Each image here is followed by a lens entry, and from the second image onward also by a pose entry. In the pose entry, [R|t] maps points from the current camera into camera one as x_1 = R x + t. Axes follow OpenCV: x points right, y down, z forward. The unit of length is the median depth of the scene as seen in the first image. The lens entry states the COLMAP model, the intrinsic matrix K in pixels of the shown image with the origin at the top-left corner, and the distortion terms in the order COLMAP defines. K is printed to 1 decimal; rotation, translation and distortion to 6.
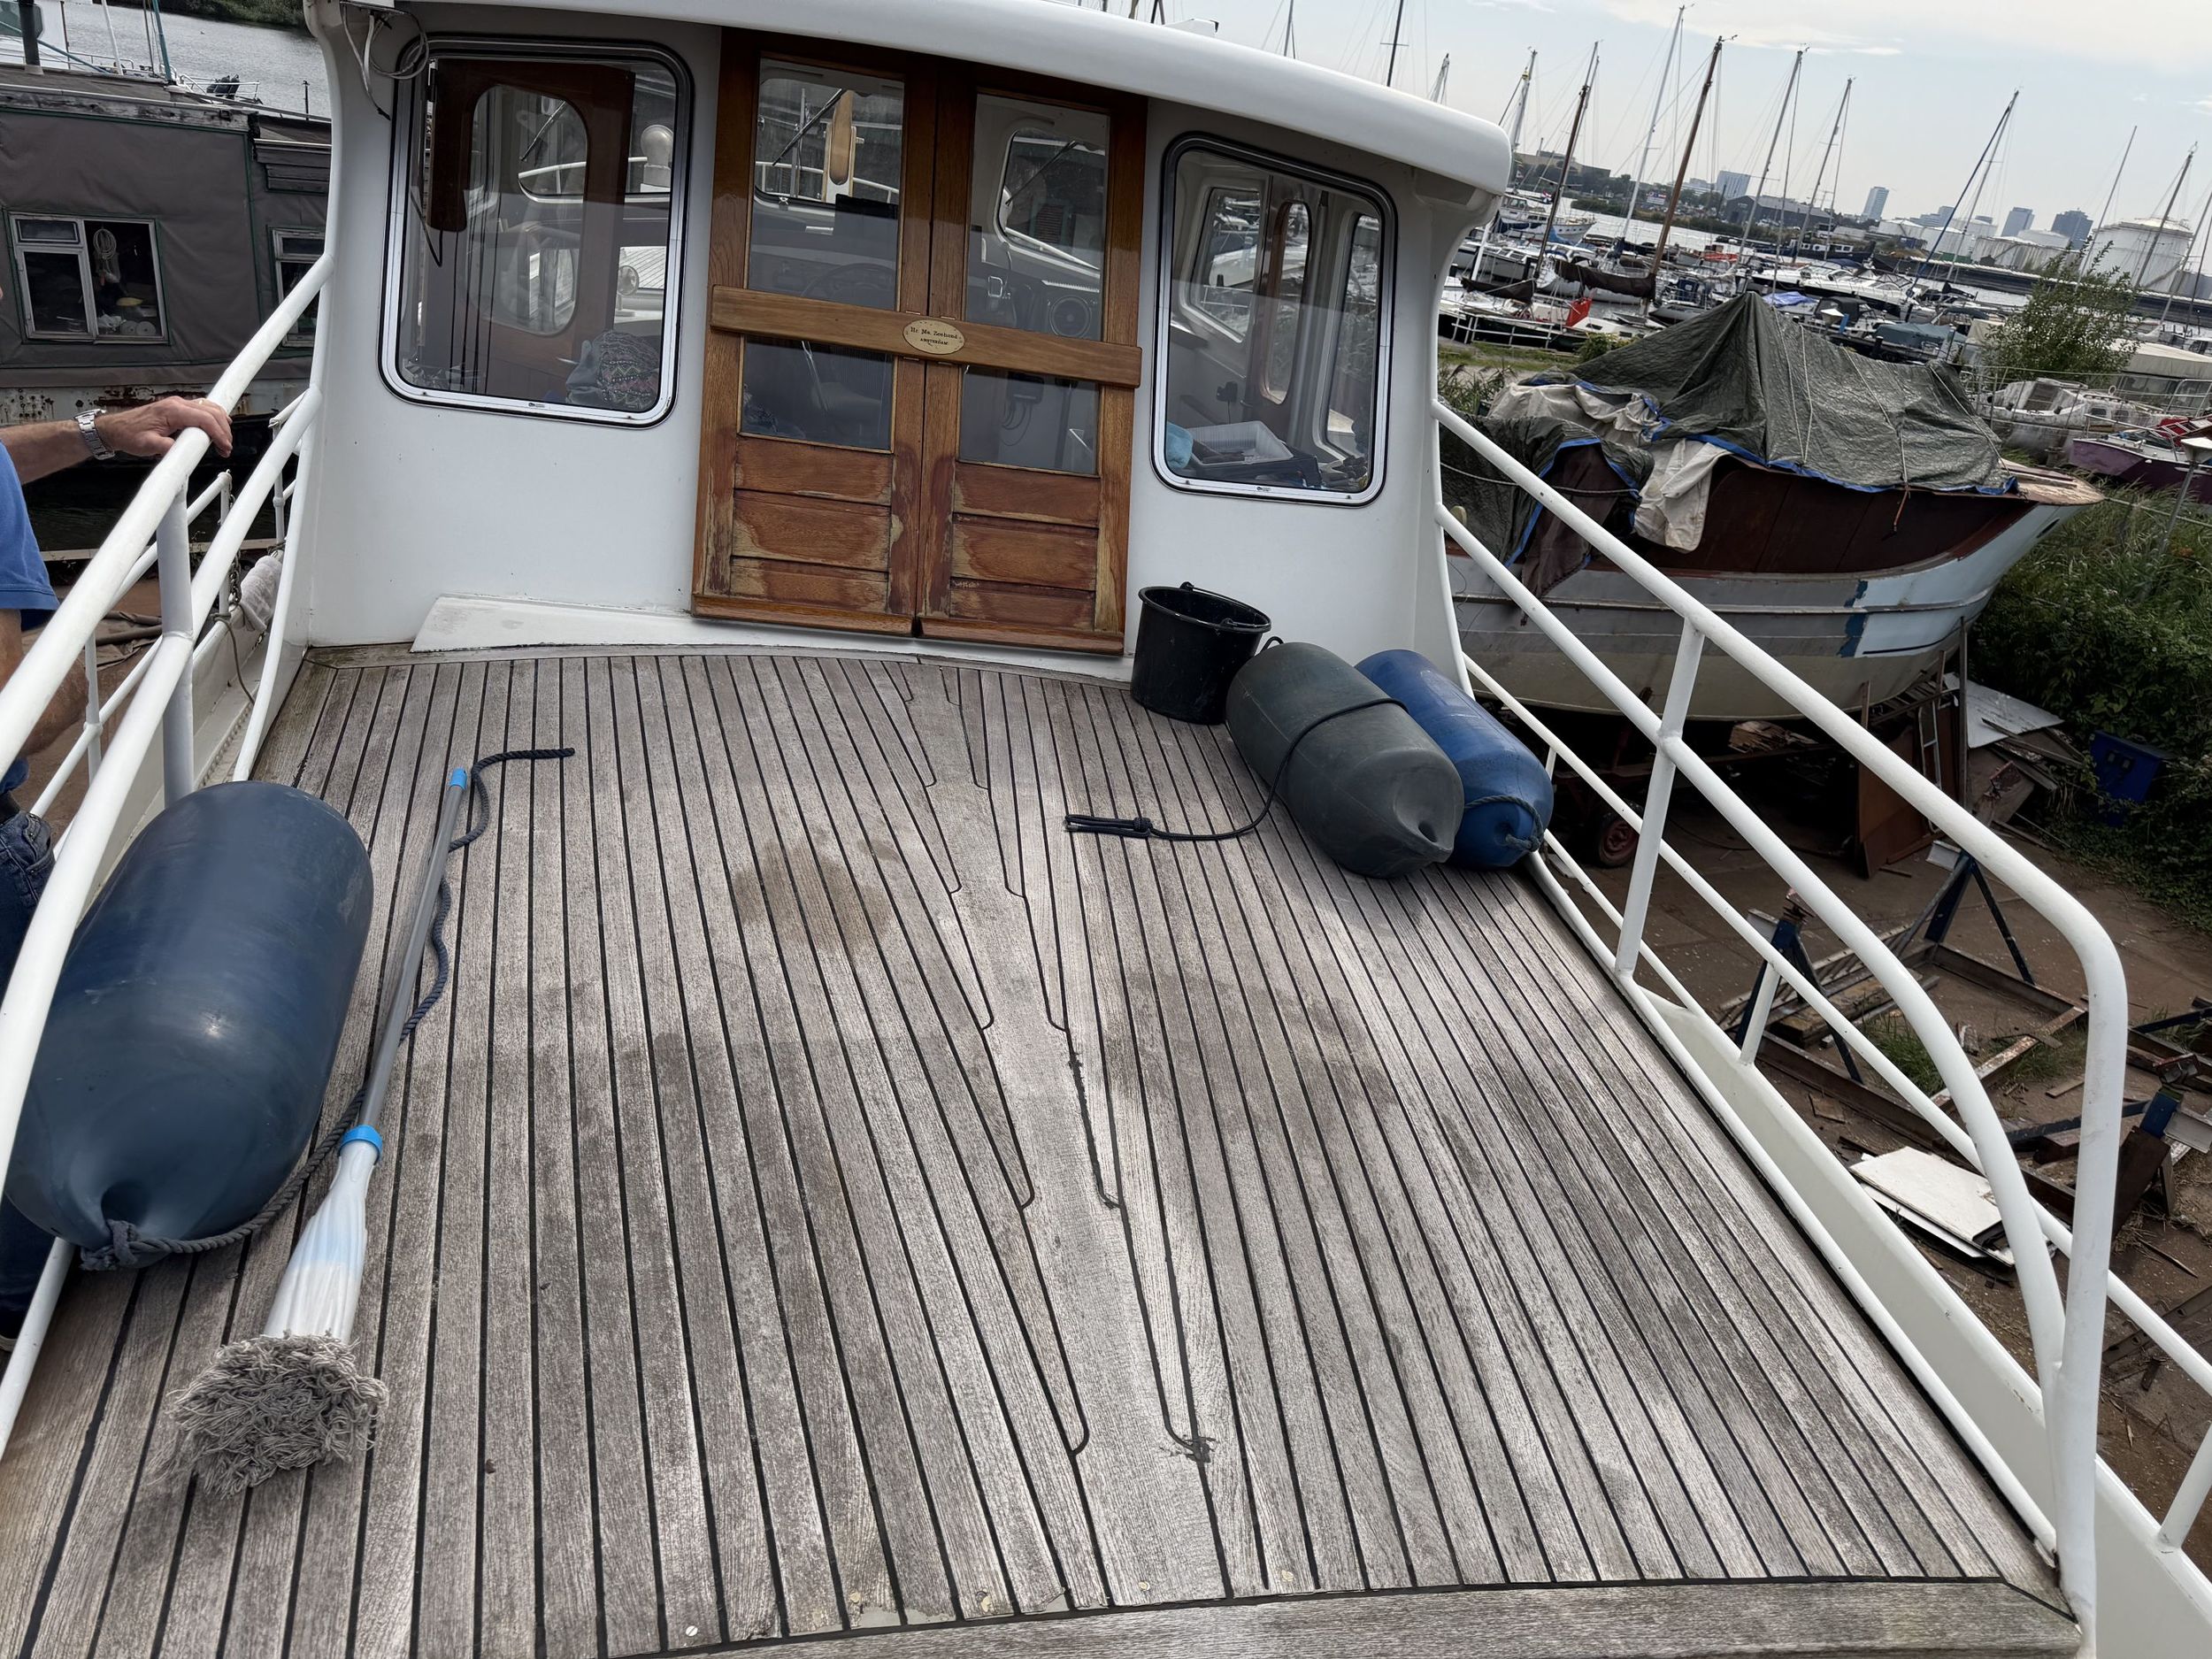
lens RADIAL K [[1575.6, 0, 1119.7], [0, 1575.6, 838.9], [0, 0, 1]] dist [0.019023, -0.028514]
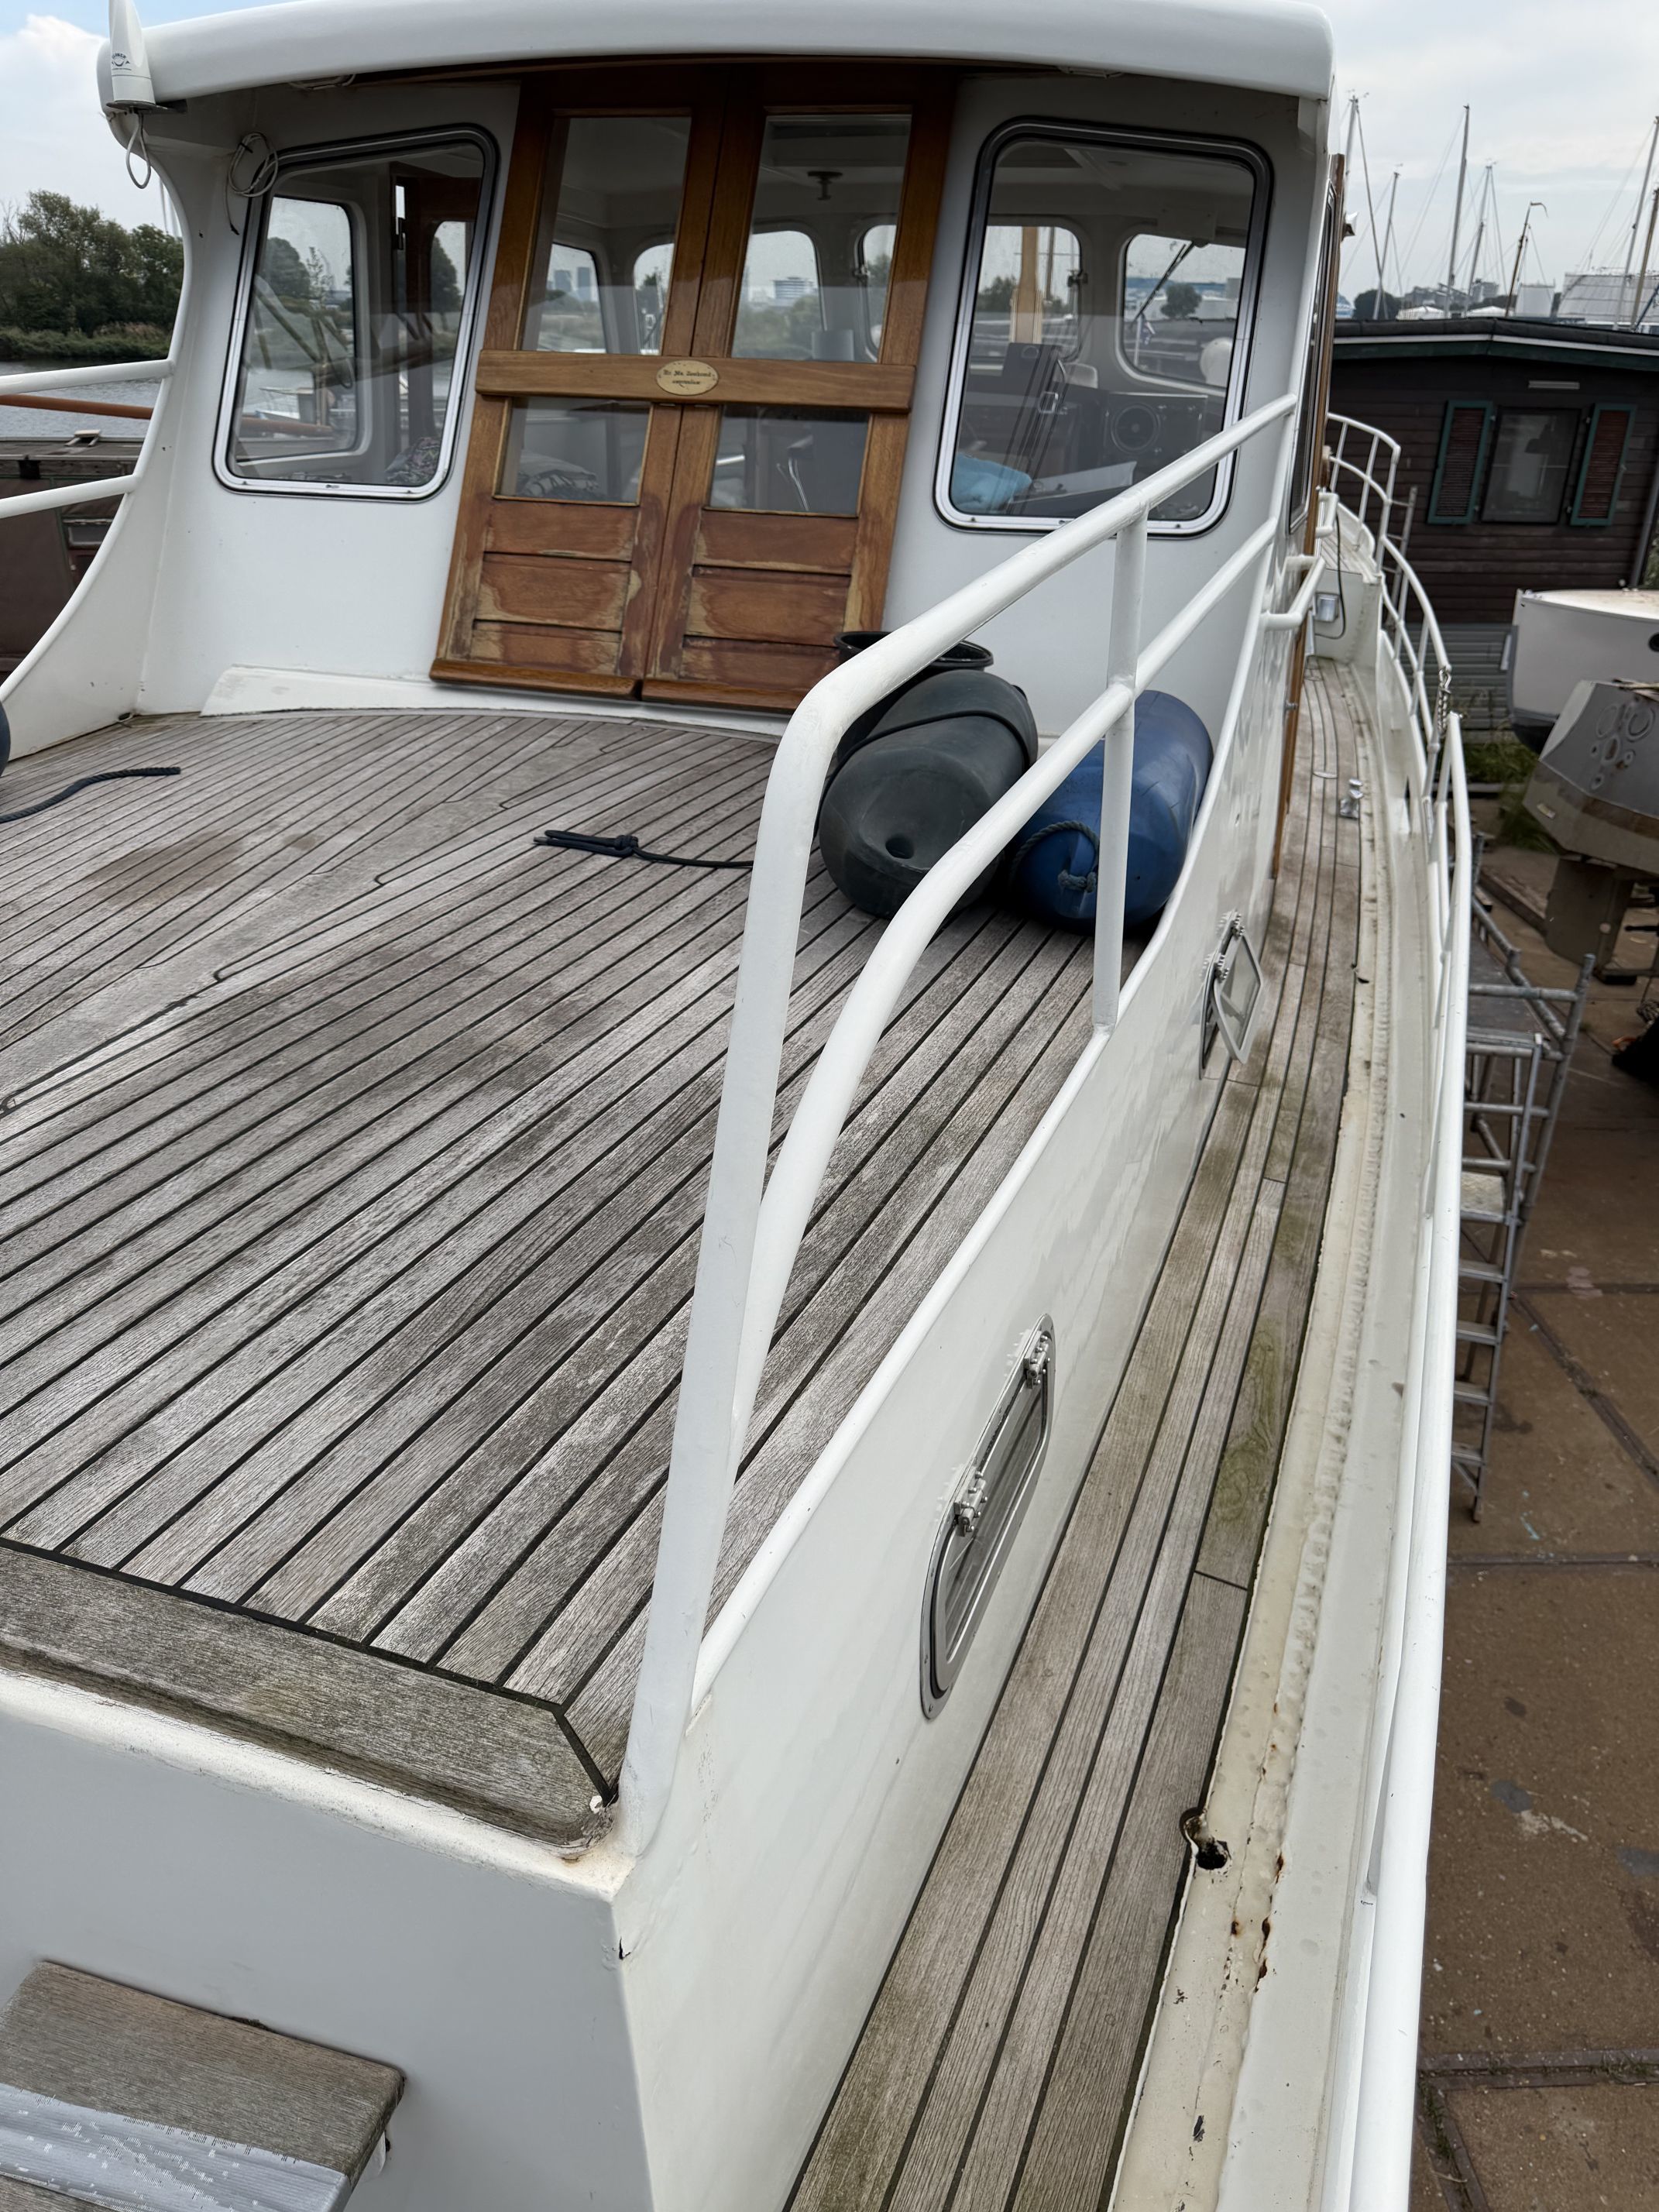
lens RADIAL K [[1575.6, 0, 828.7], [0, 1575.6, 1139.1], [0, 0, 1]] dist [0.019023, -0.028514]
pose [[0.869632, 0.087867, -0.485819, 0.453552], [-0.084073, 0.996018, 0.029651, 0.097960], [0.486490, 0.015059, 0.873556, 0.230757]]
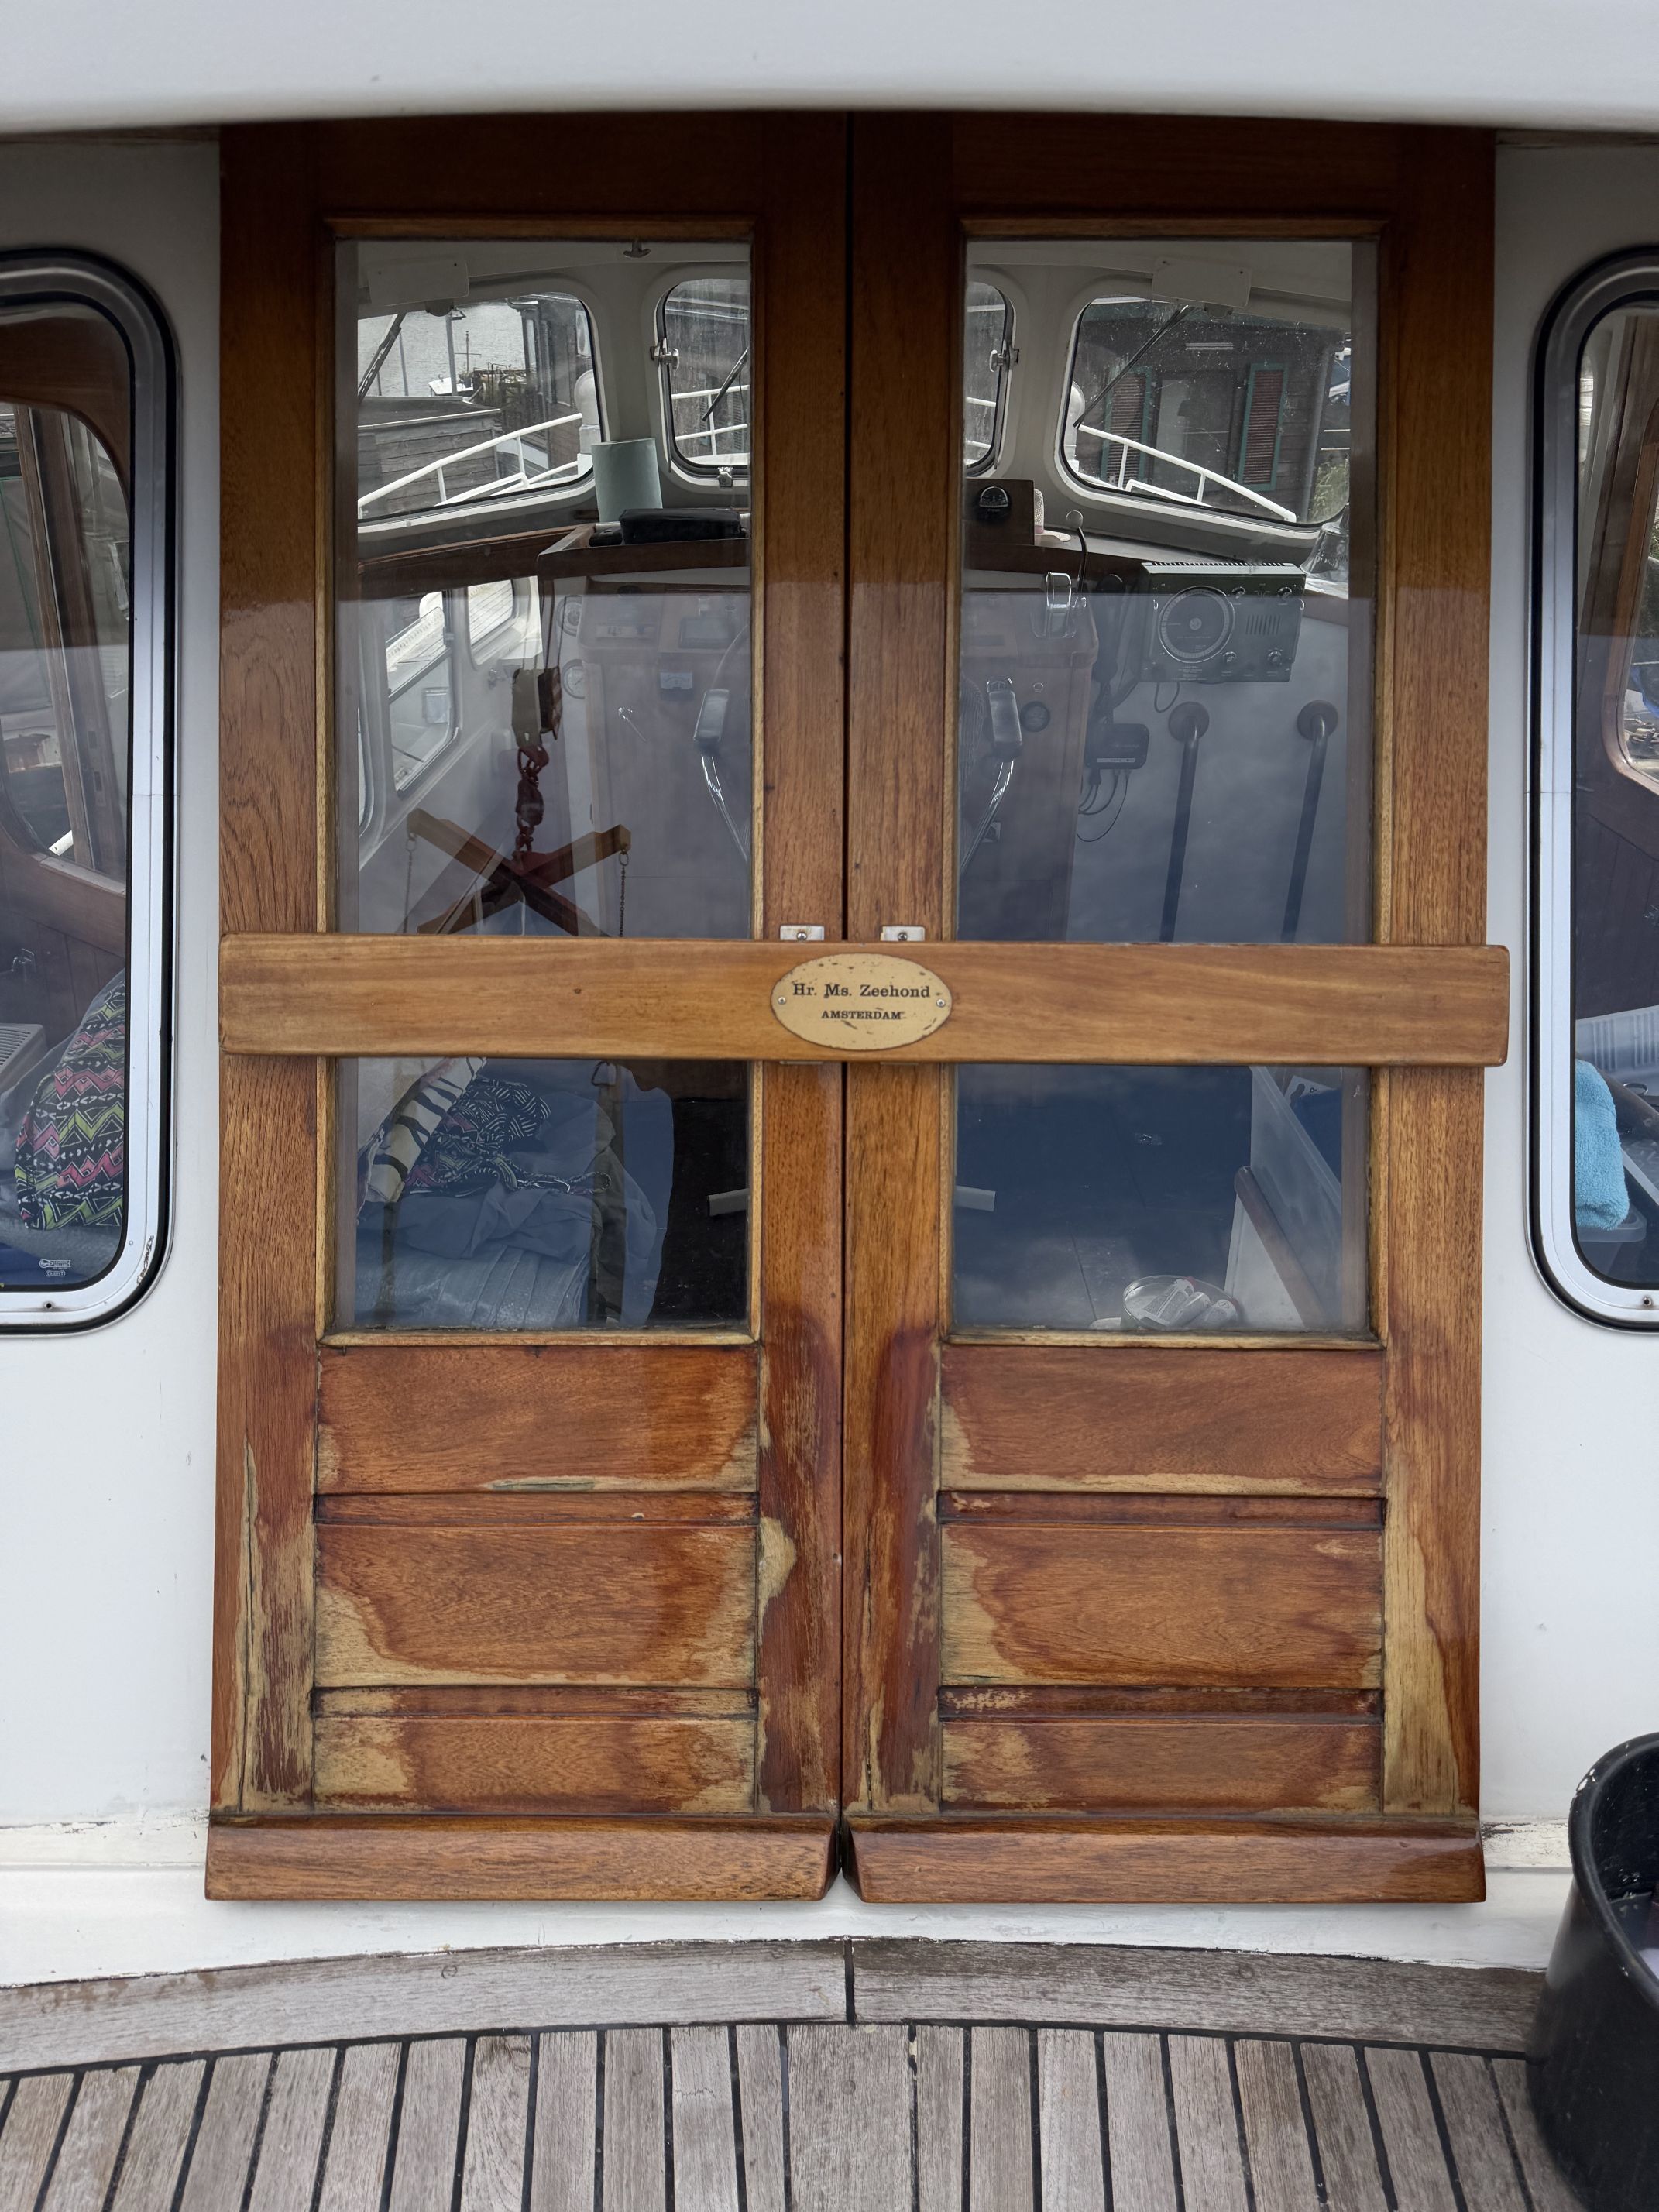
lens RADIAL K [[1575.6, 0, 812.9], [0, 1575.6, 1082.2], [0, 0, 1]] dist [0.019023, -0.028514]
pose [[0.960046, -0.033236, -0.277860, -0.034696], [0.045124, 0.998314, 0.036500, -0.314203], [0.276179, -0.047579, 0.959928, 0.677865]]
